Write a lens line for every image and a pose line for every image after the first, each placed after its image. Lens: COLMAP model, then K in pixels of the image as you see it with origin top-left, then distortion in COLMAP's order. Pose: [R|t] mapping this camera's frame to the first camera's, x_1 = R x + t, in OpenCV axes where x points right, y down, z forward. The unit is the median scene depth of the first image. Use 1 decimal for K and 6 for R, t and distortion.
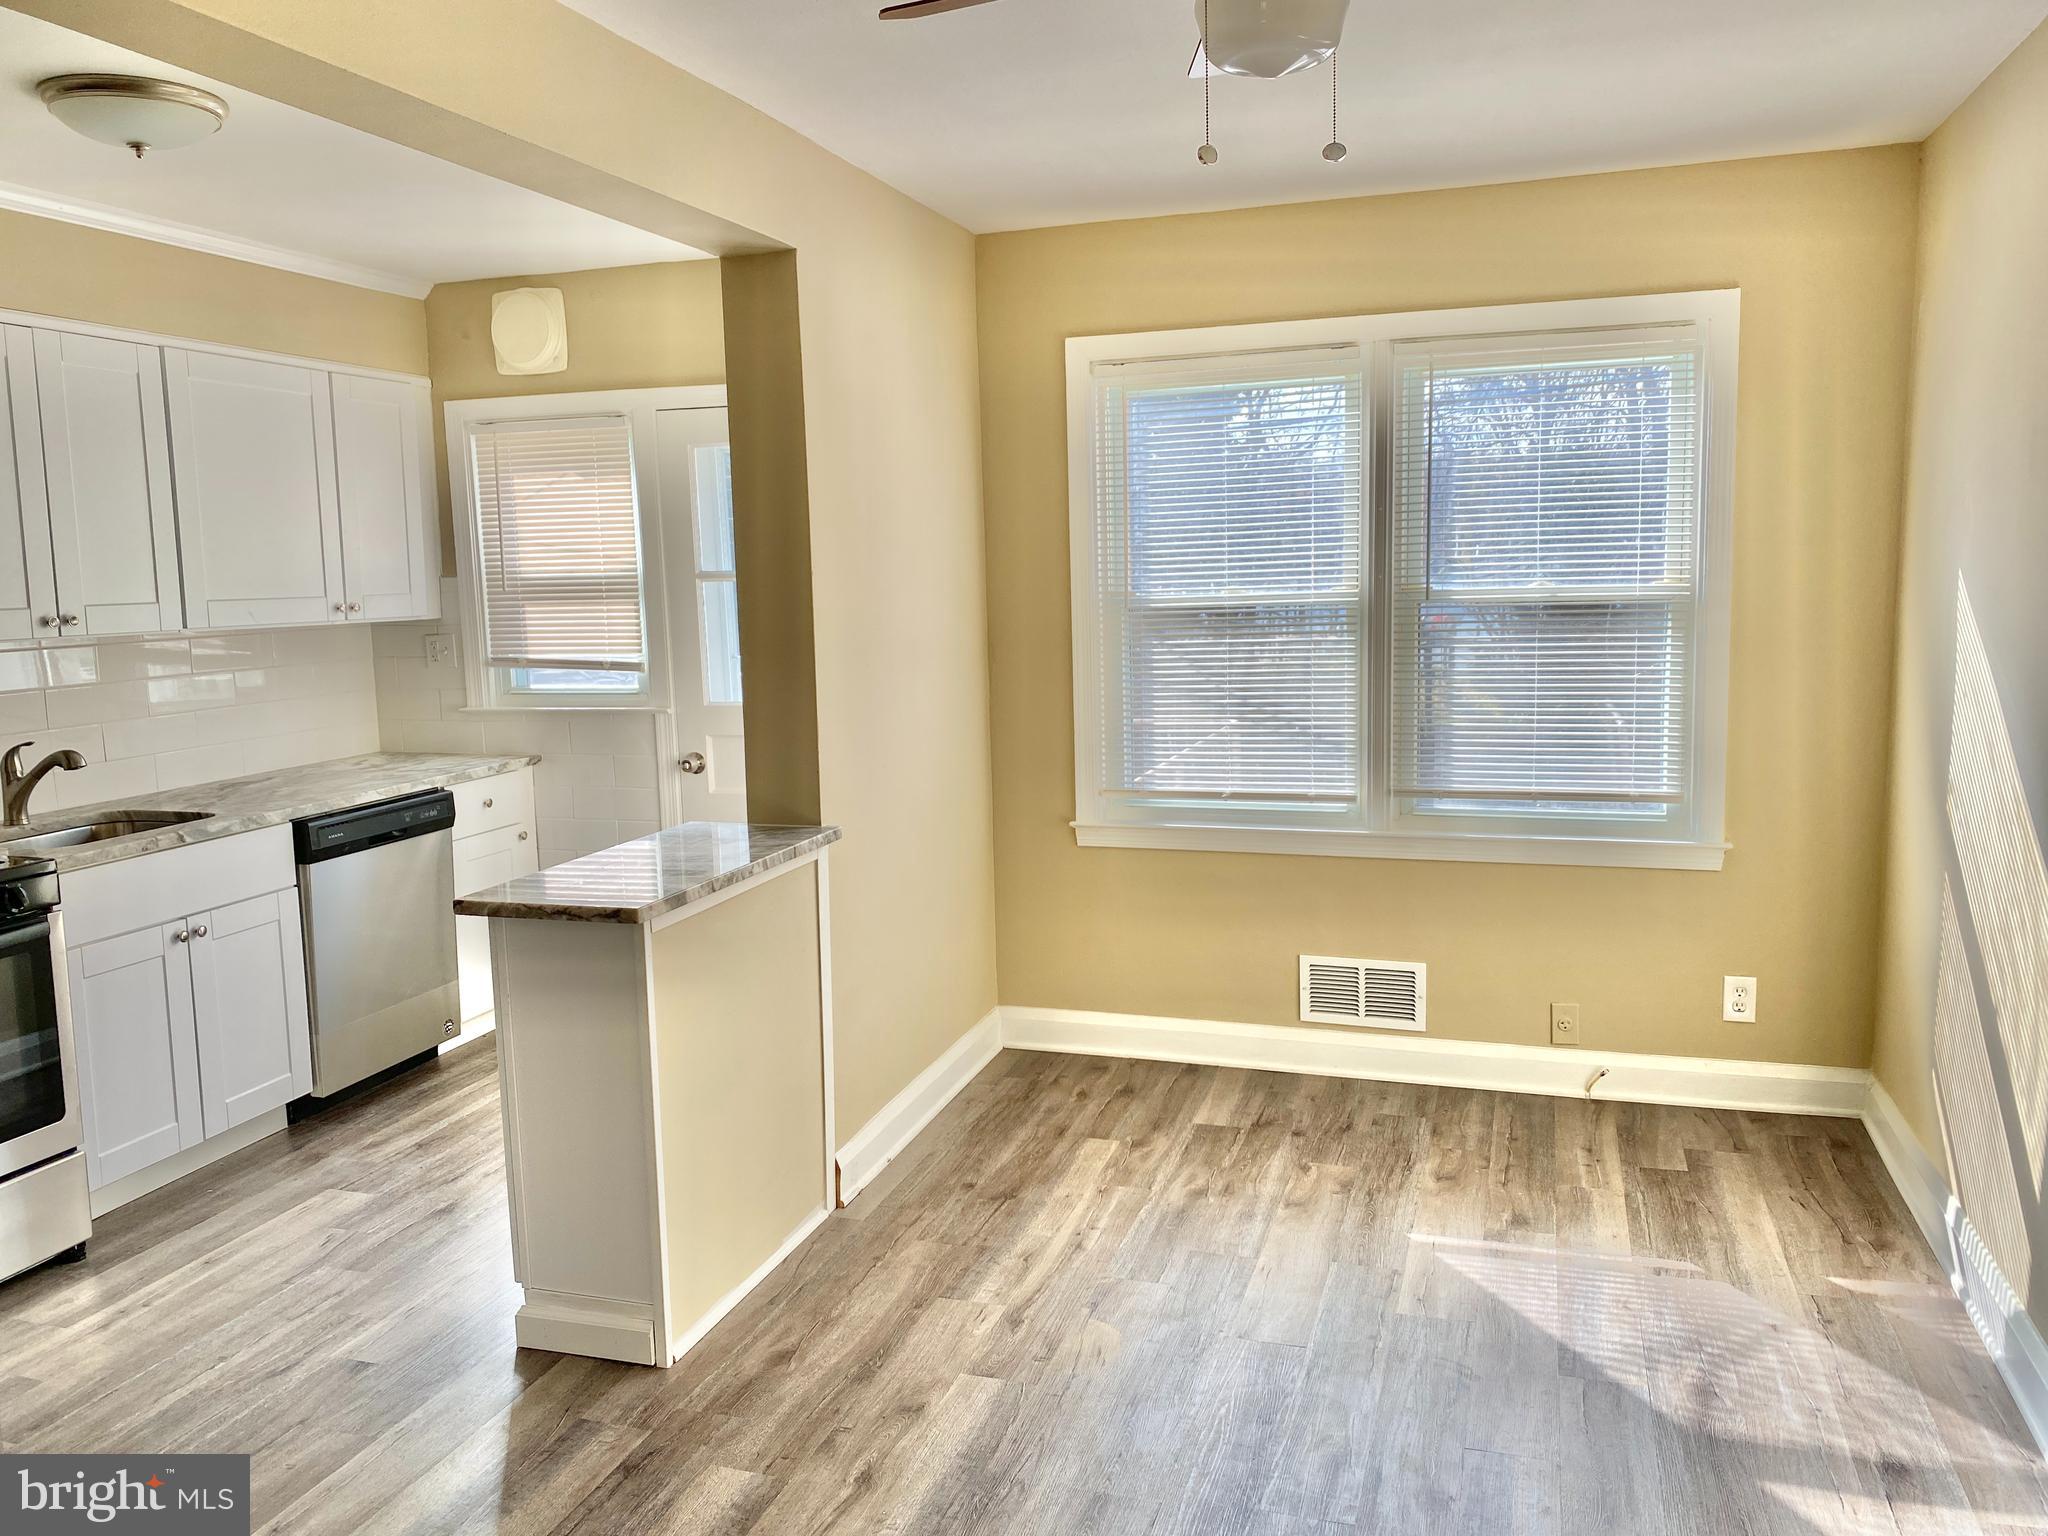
lens RADIAL K [[1546.8, 0, 1019.9], [0, 1546.8, 752.6], [0, 0, 1]] dist [0.058046, -0.077351]
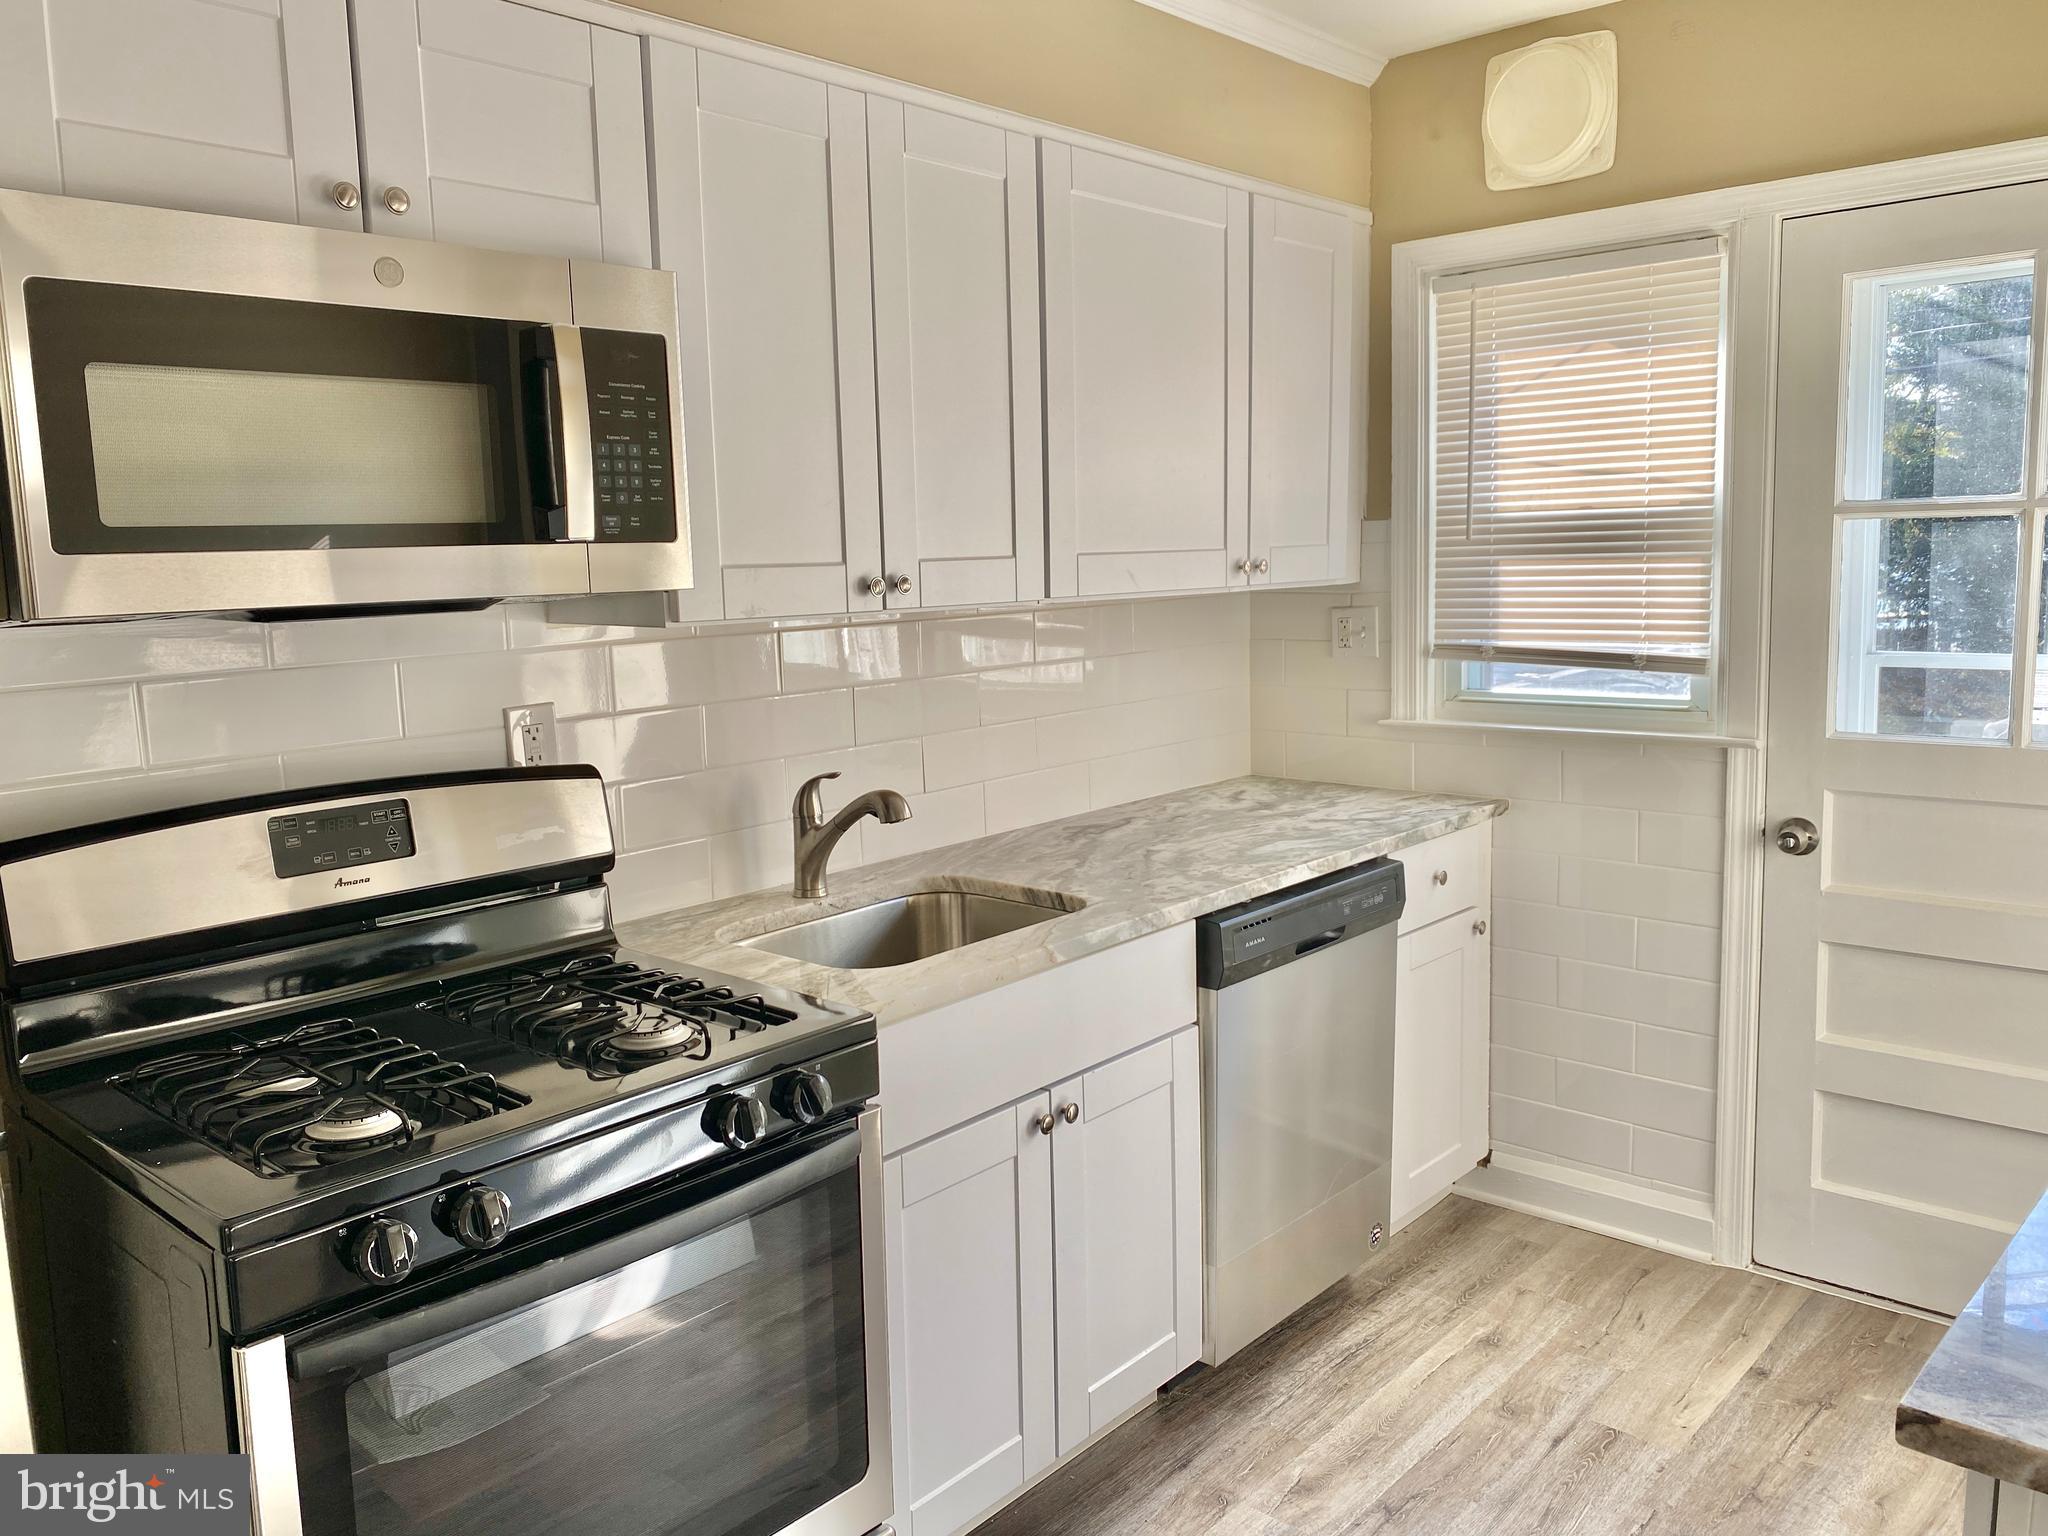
lens RADIAL K [[1546.8, 0, 1037.1], [0, 1546.8, 758.5], [0, 0, 1]] dist [0.058046, -0.077351]
pose [[0.913527, 0.054366, -0.403130, -0.279914], [-0.043988, 0.998420, 0.034967, -0.035248], [0.404394, -0.014210, 0.914475, 0.421294]]
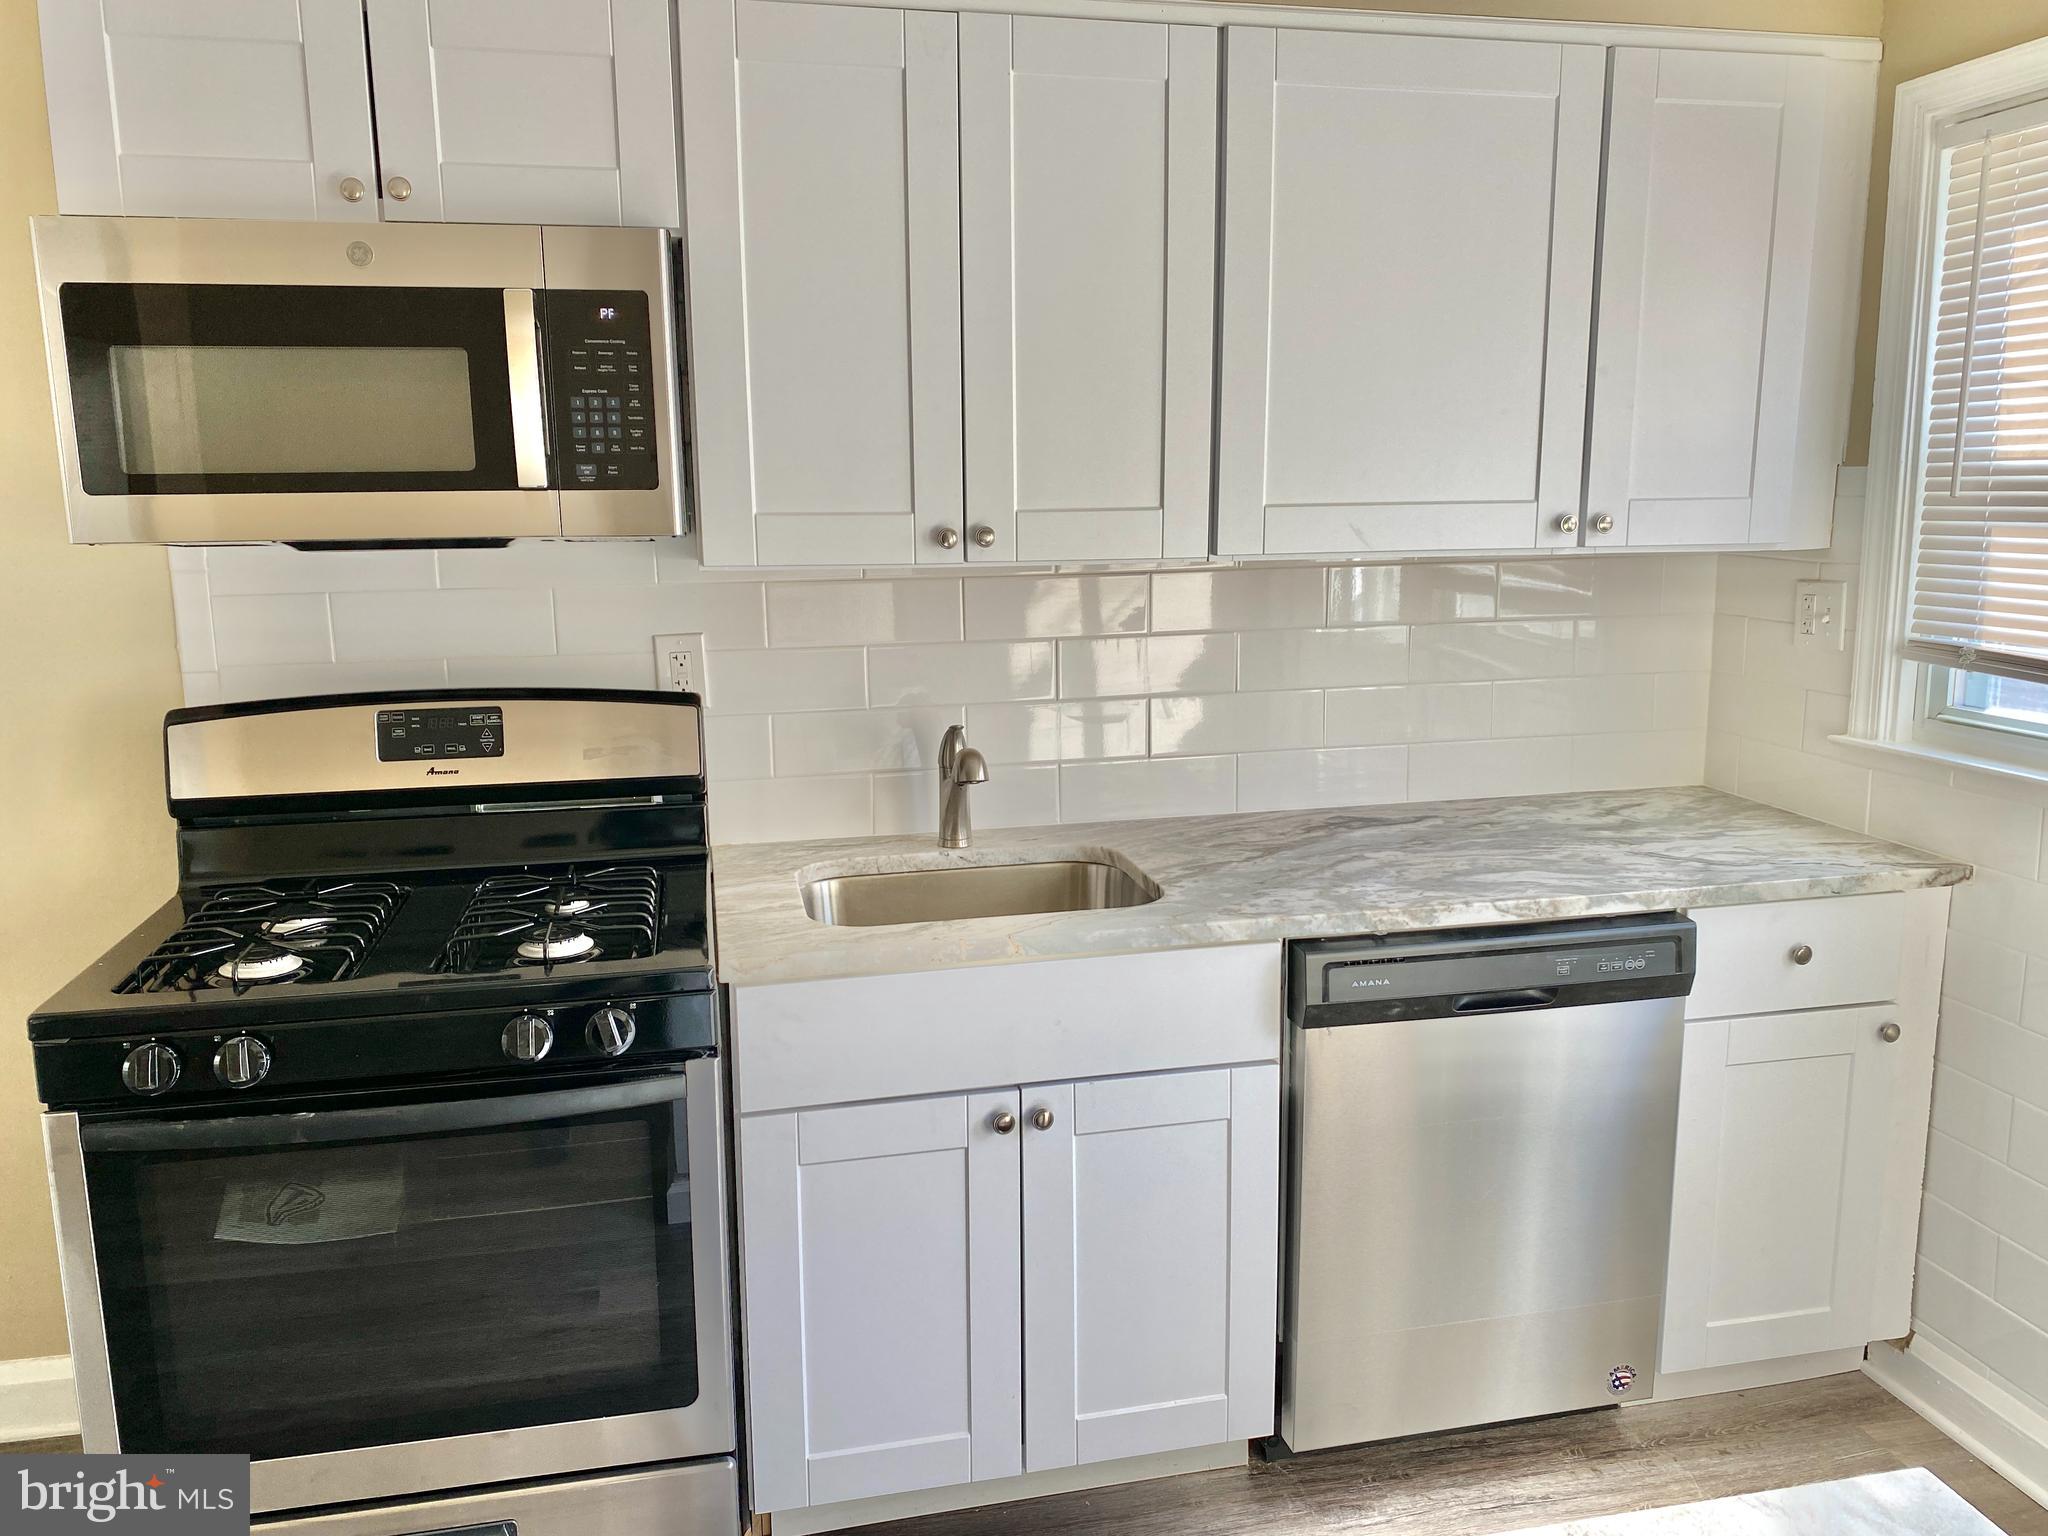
lens RADIAL K [[1546.8, 0, 1039.8], [0, 1546.8, 769.0], [0, 0, 1]] dist [0.058046, -0.077351]
pose [[0.506488, 0.175235, -0.844253, -0.082884], [-0.107951, 0.984314, 0.139544, -0.073388], [0.855463, 0.020460, 0.517460, 0.653009]]
